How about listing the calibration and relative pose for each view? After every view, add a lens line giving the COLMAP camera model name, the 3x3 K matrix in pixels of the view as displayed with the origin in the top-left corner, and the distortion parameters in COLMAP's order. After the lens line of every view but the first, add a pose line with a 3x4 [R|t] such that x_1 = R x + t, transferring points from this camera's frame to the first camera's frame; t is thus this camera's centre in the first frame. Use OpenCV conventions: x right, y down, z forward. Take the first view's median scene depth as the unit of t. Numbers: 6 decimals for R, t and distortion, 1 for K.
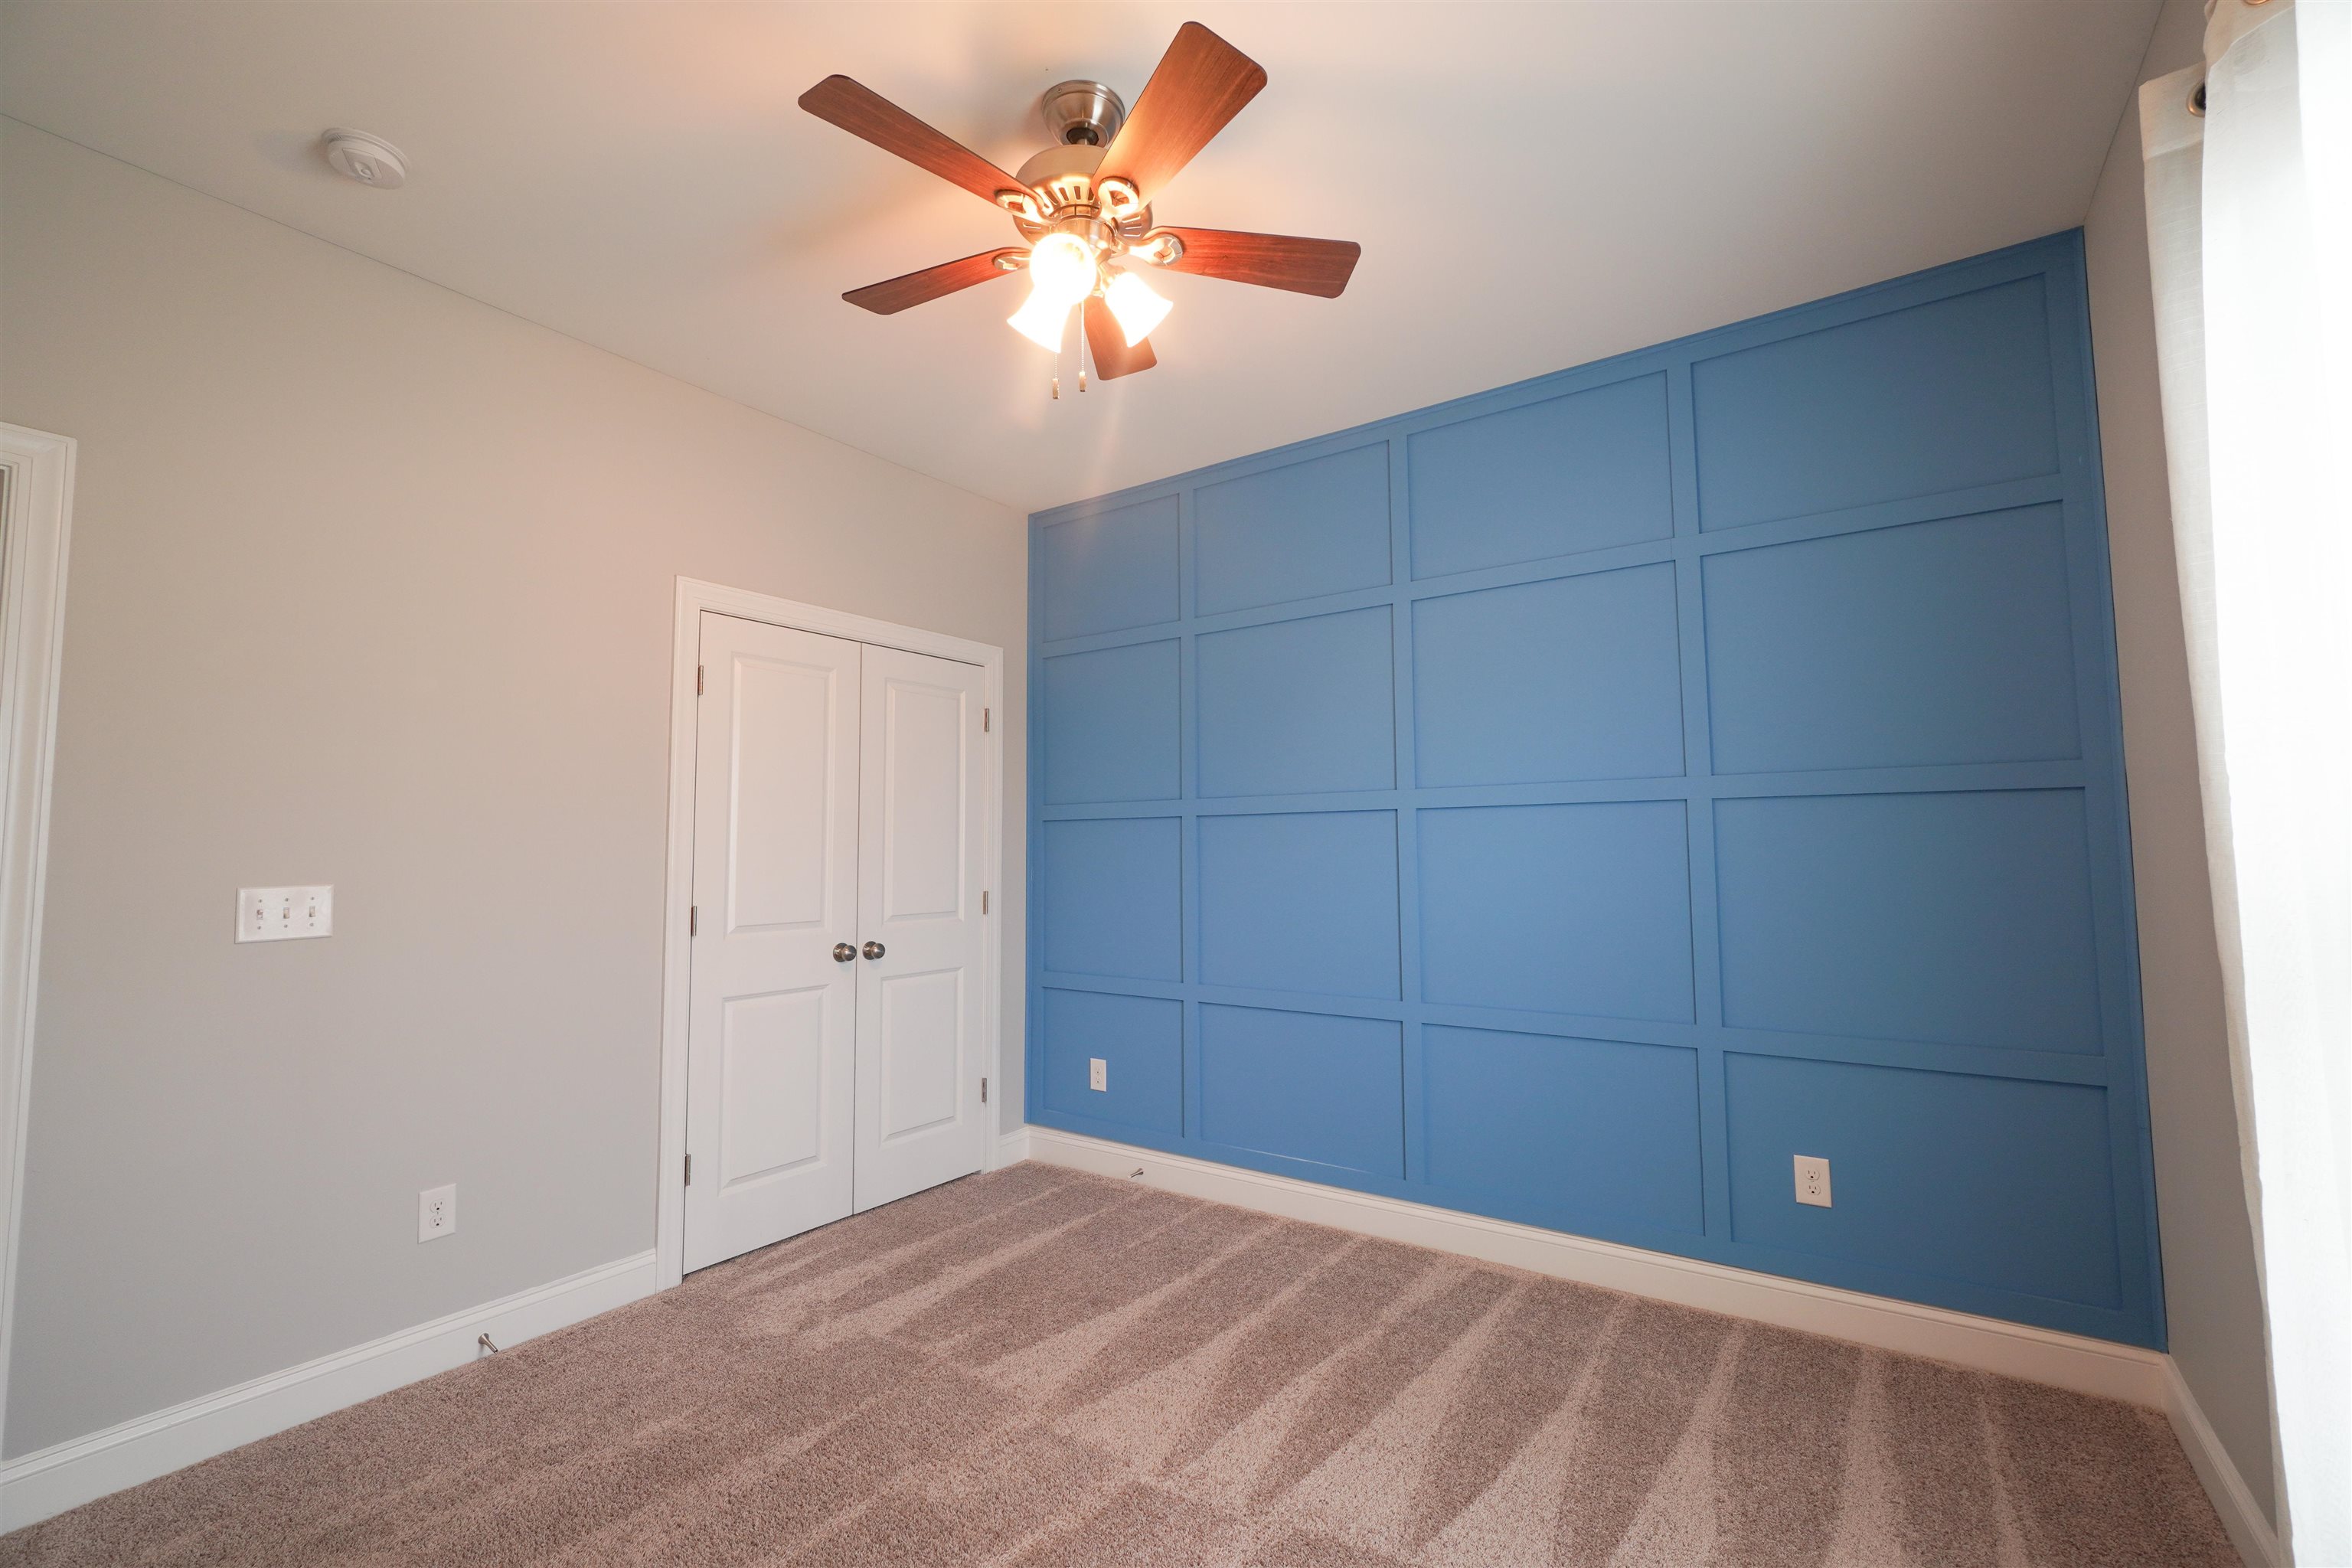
lens RADIAL K [[1003.4, 0, 1188.0], [0, 1003.4, 784.5], [0, 0, 1]] dist [-0.004474, 0.001051]
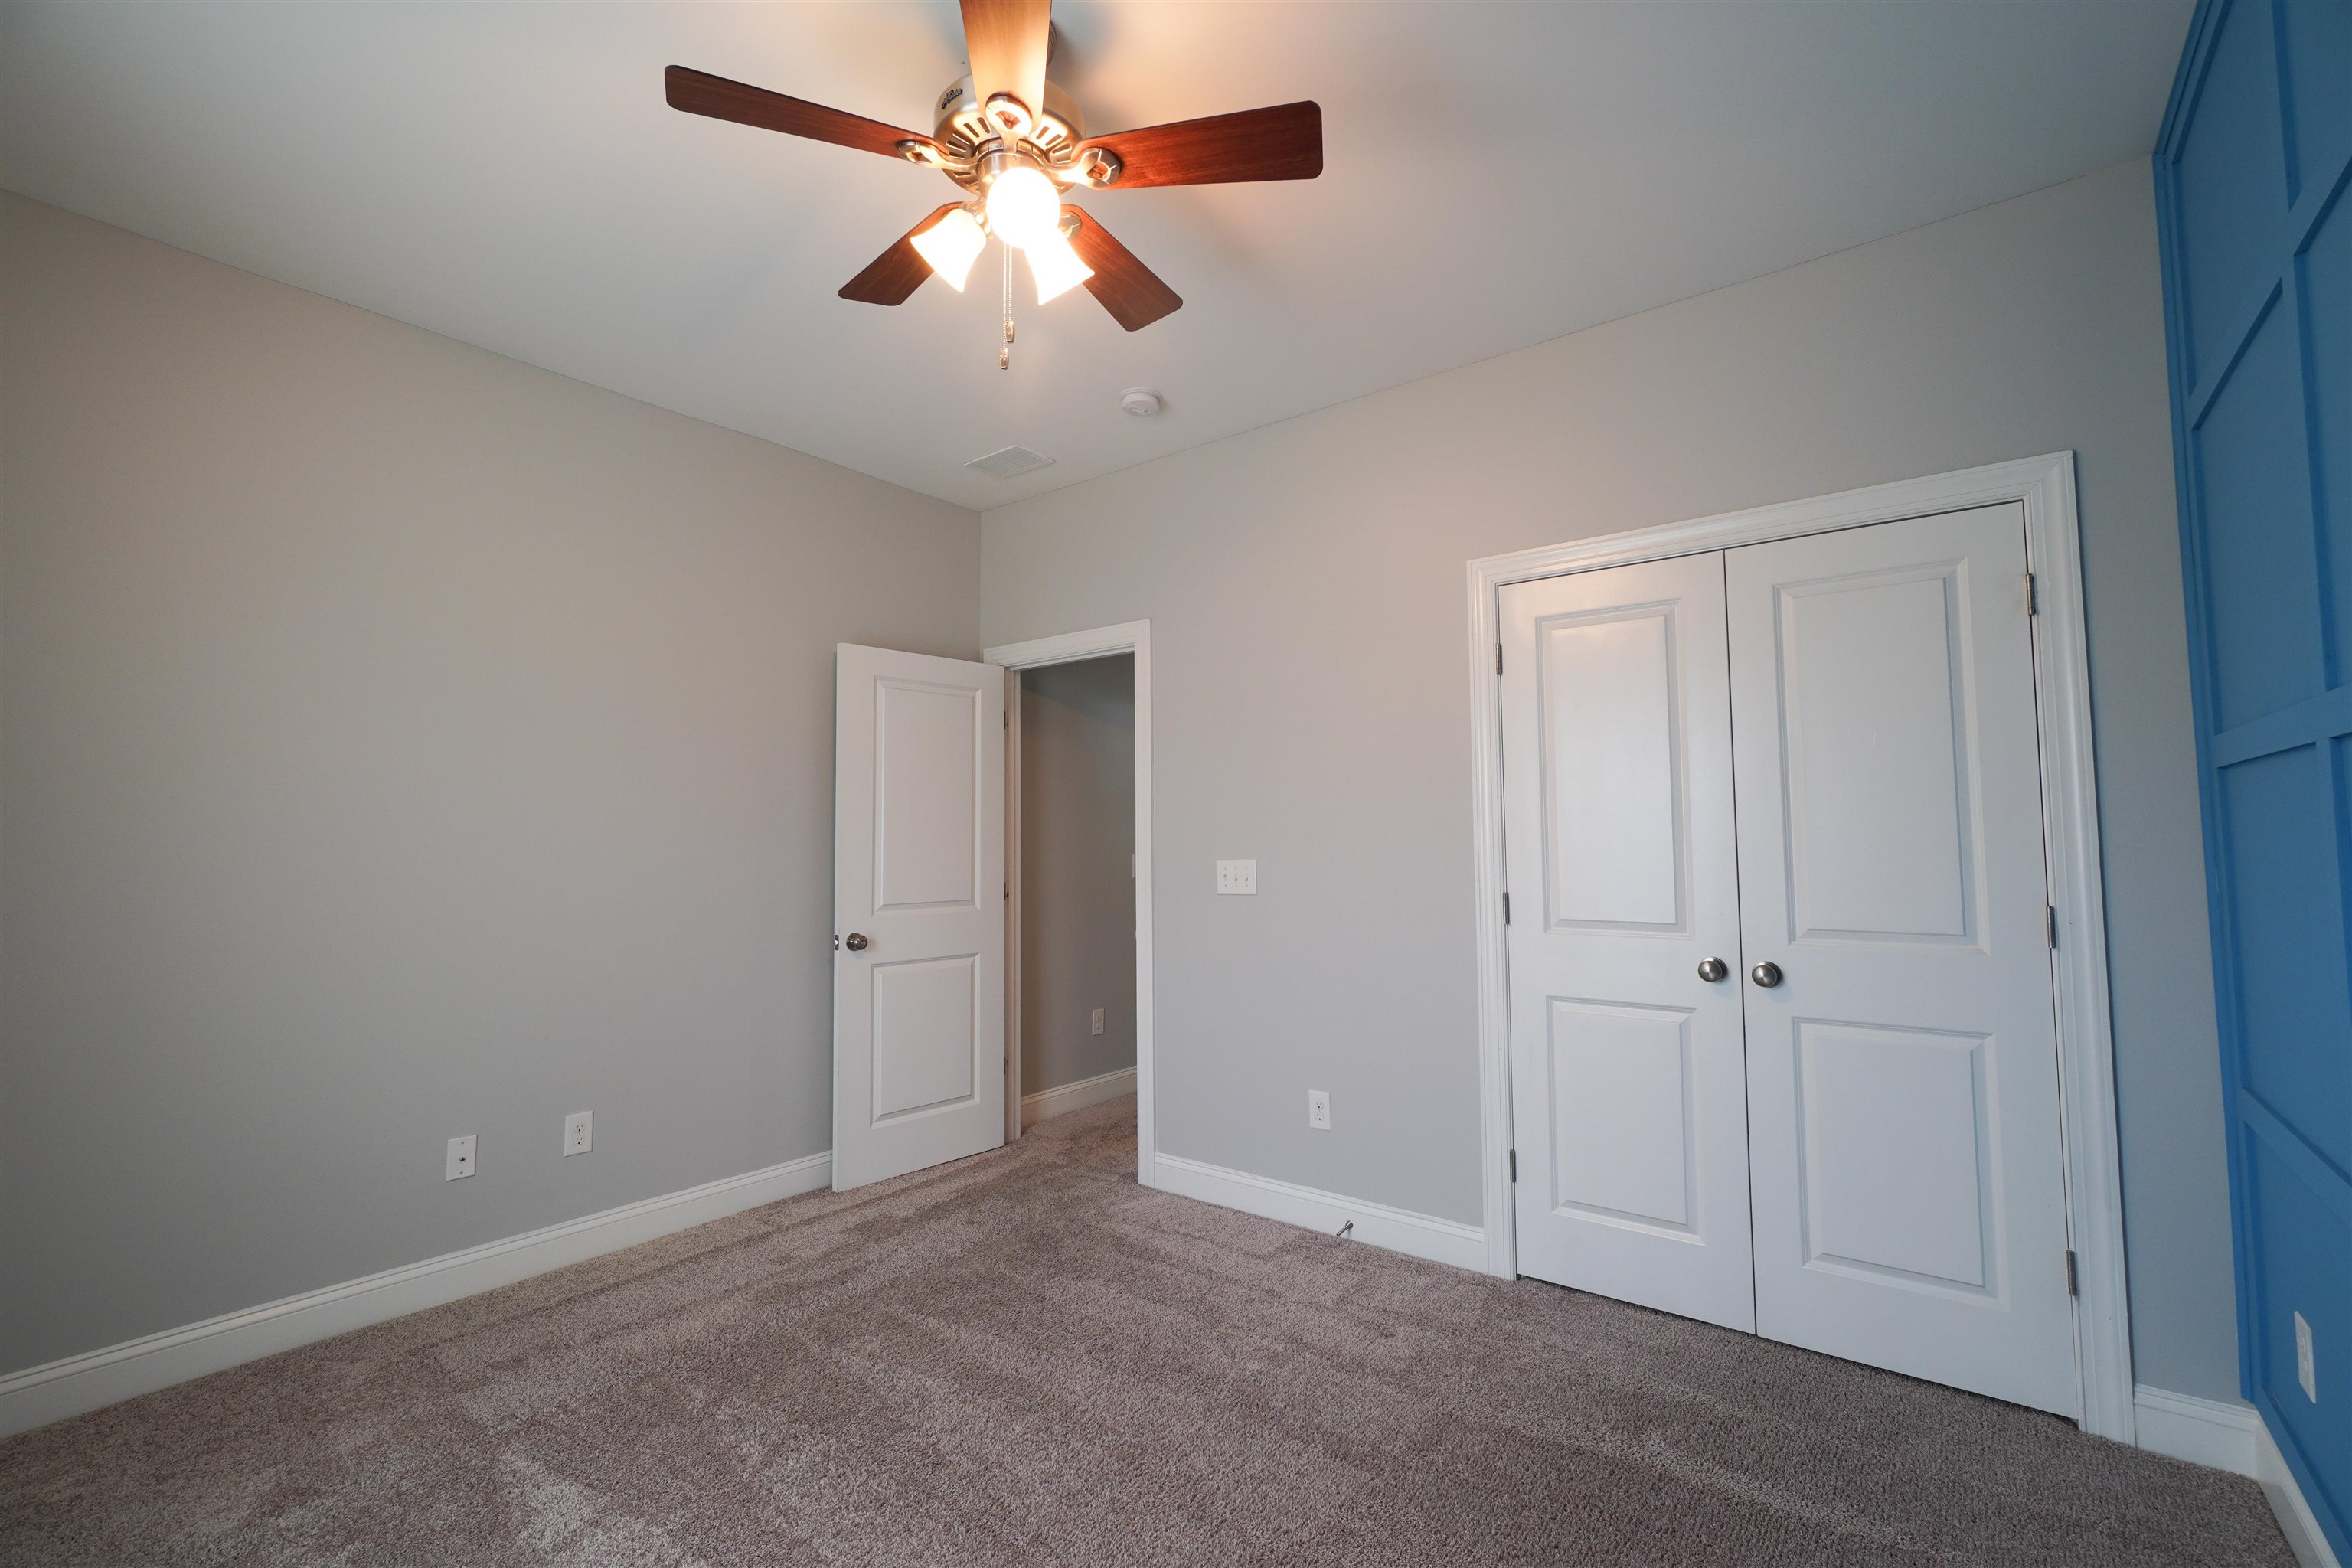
lens RADIAL K [[1003.4, 0, 1179.8], [0, 1003.4, 778.2], [0, 0, 1]] dist [-0.004474, 0.001051]
pose [[-0.056023, -0.052305, -0.997058, 0.505941], [0.077026, 0.995424, -0.056547, 0.042723], [0.995454, -0.079968, -0.051738, 0.764981]]
